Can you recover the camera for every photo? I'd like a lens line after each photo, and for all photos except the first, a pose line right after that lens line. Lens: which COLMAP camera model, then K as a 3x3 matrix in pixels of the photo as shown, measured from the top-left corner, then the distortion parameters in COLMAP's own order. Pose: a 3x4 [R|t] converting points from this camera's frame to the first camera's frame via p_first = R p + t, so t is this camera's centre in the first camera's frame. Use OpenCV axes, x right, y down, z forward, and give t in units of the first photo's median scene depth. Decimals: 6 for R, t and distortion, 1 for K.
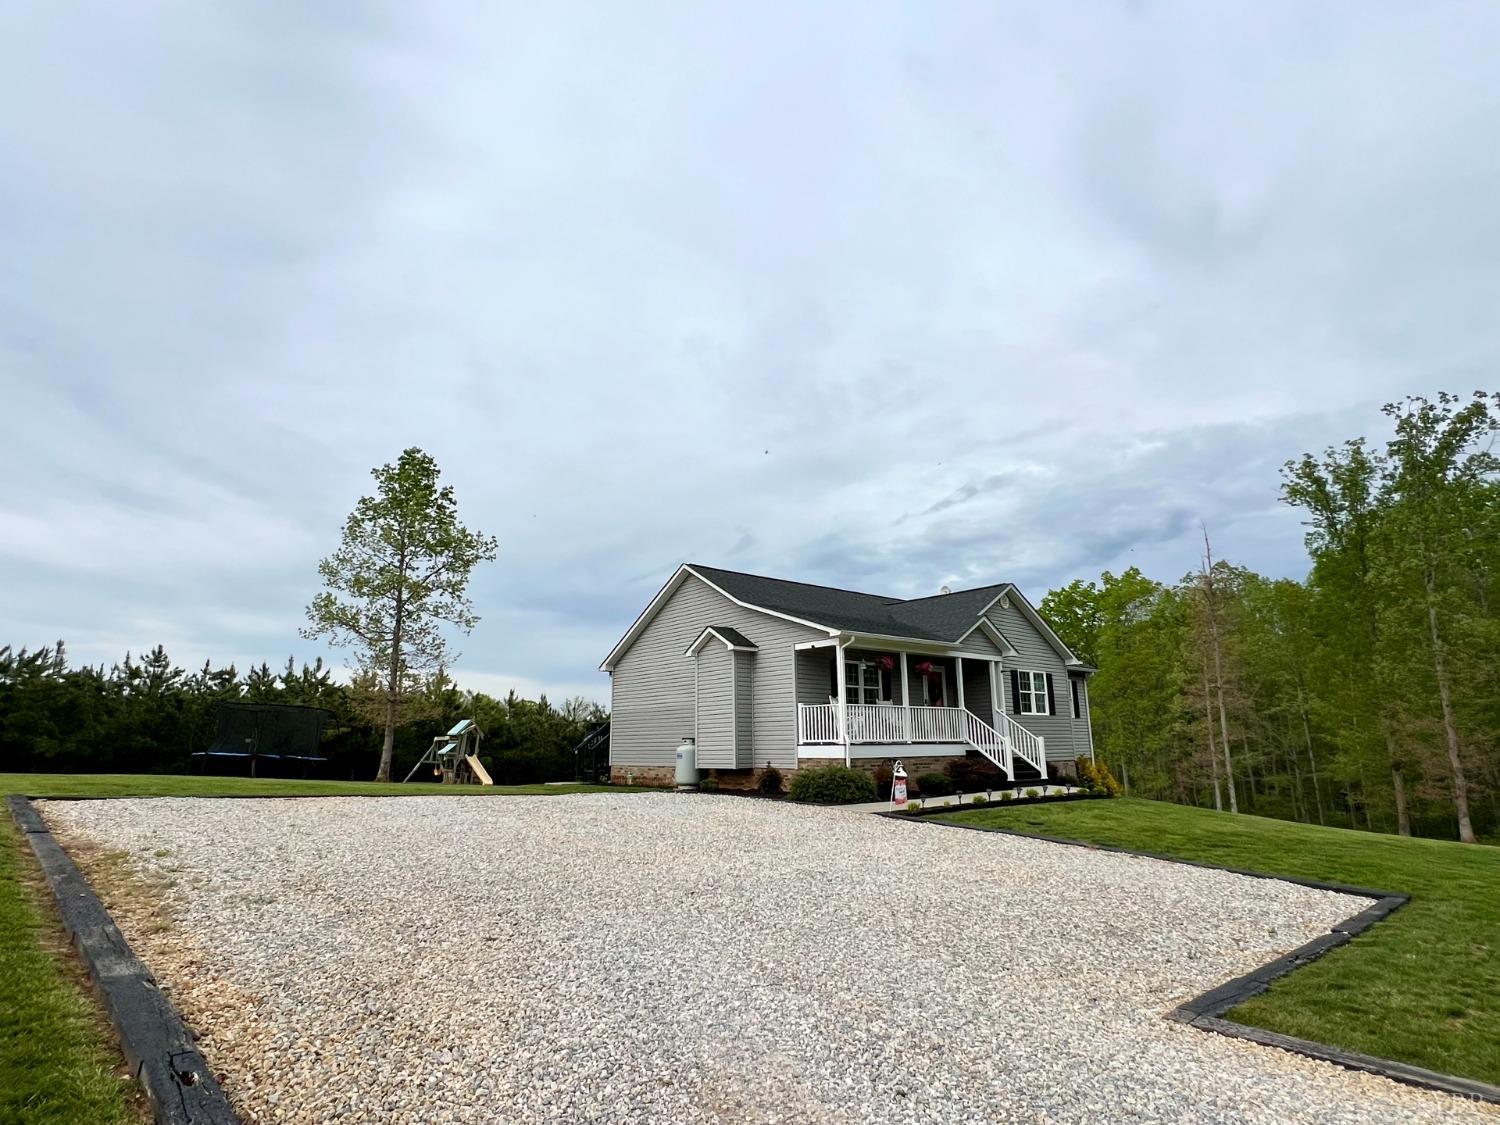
lens RADIAL K [[794.7, 0, 759.6], [0, 794.7, 563.8], [0, 0, 1]] dist [-0.005757, -0.000433]
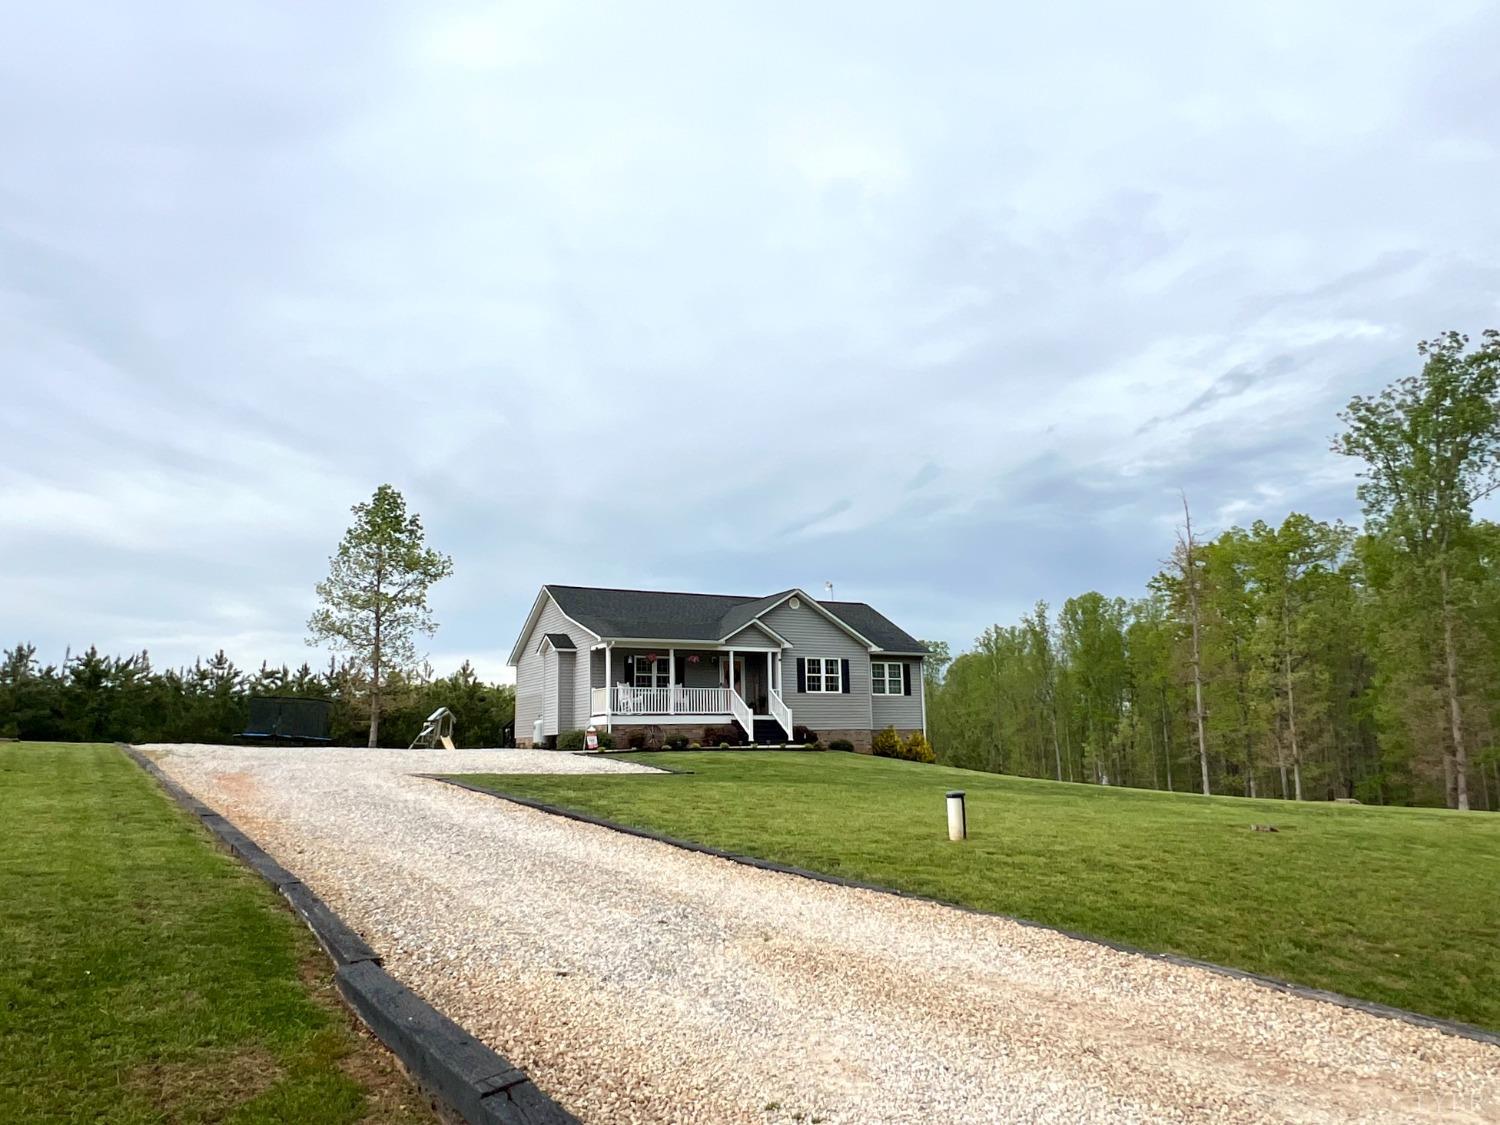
lens RADIAL K [[1076.3, 0, 730.3], [0, 1076.3, 567.4], [0, 0, 1]] dist [-0.022552, 0.012850]
pose [[0.975408, -0.046724, -0.215398, 0.446018], [0.059276, 0.996877, 0.052183, -0.079511], [0.212287, -0.063668, 0.975131, -0.512676]]
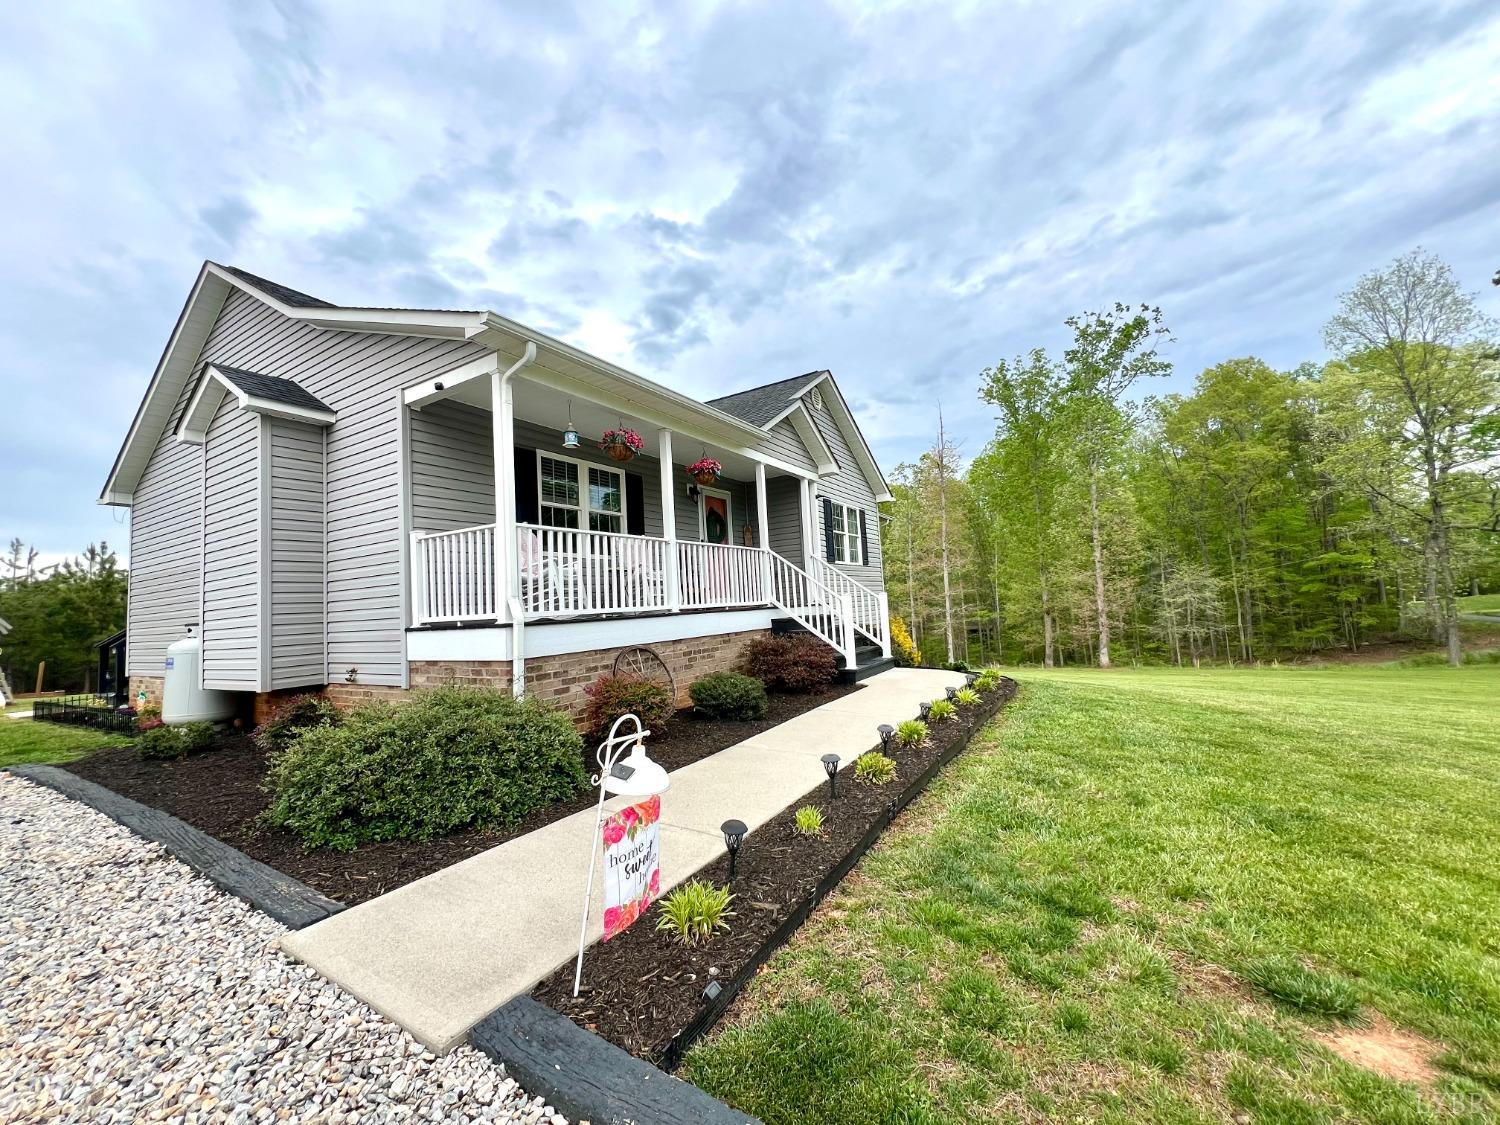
lens RADIAL K [[595.0, 0, 757.3], [0, 595.0, 559.5], [0, 0, 1]] dist [-0.003502, 0.000181]
pose [[0.947174, -0.017741, 0.320230, 0.074029], [-0.026621, 0.990675, 0.133623, 0.089003], [-0.319614, -0.135089, 0.937869, 0.401126]]
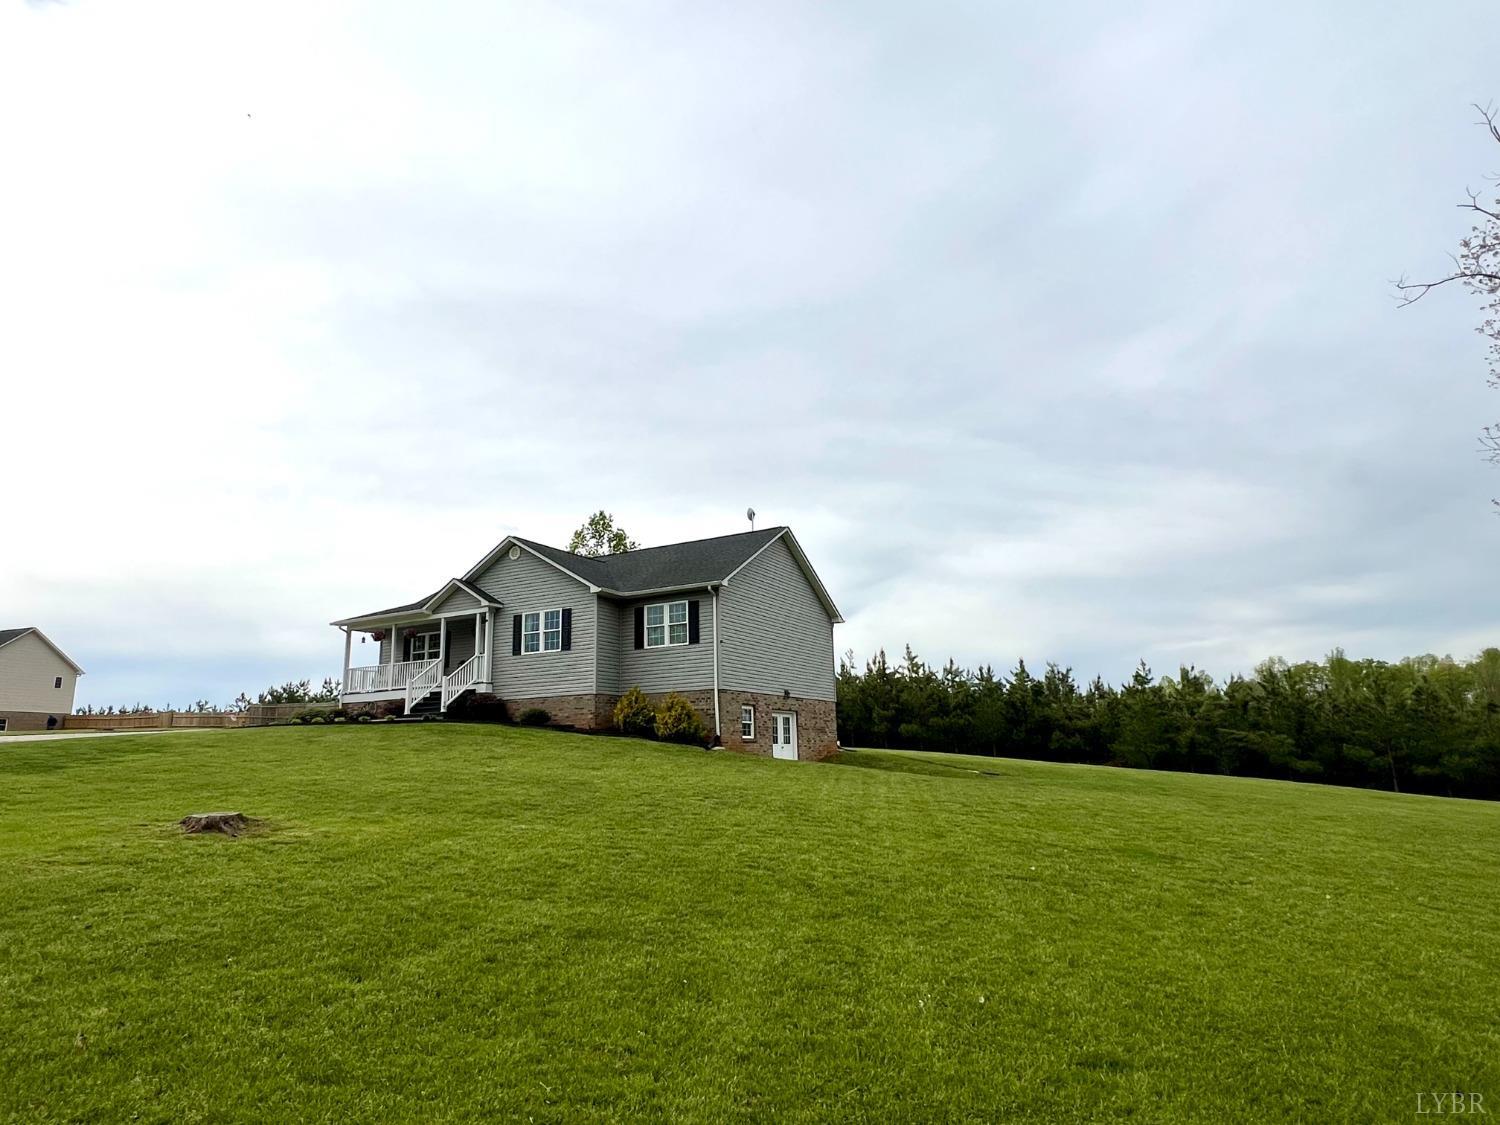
lens RADIAL K [[872.8, 0, 749.8], [0, 872.8, 563.0], [0, 0, 1]] dist [0.003377, -0.000868]
pose [[0.345792, -0.199467, -0.916865, 1.159046], [0.231437, 0.965085, -0.122672, 0.215663], [0.909321, -0.169777, 0.379883, 0.647339]]
